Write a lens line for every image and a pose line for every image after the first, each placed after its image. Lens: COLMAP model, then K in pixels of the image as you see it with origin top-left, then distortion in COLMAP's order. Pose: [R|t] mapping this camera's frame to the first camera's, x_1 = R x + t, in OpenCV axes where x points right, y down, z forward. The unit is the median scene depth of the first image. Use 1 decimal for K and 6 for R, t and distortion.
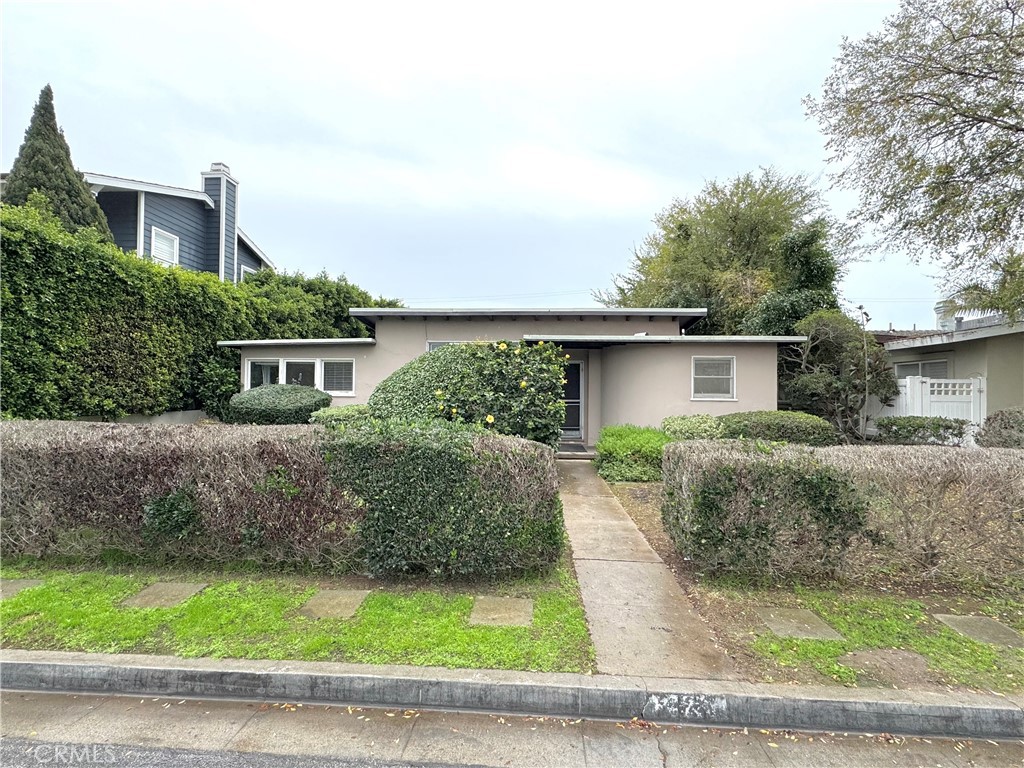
lens RADIAL K [[477.3, 0, 511.0], [0, 477.3, 385.9], [0, 0, 1]] dist [-0.001700, 0.000188]
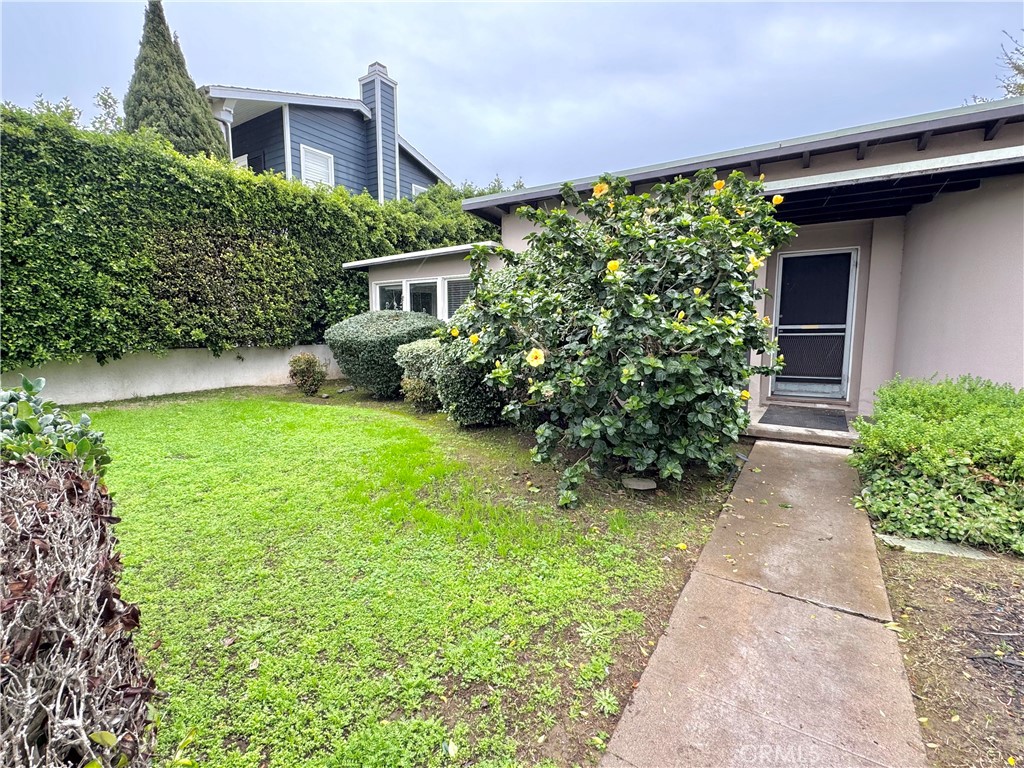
lens RADIAL K [[477.3, 0, 511.6], [0, 477.3, 387.6], [0, 0, 1]] dist [-0.001700, 0.000188]
pose [[0.868756, 0.047886, -0.492920, 0.087299], [0.017232, 0.991789, 0.126722, 0.024785], [0.494941, -0.118585, 0.860797, 0.370320]]
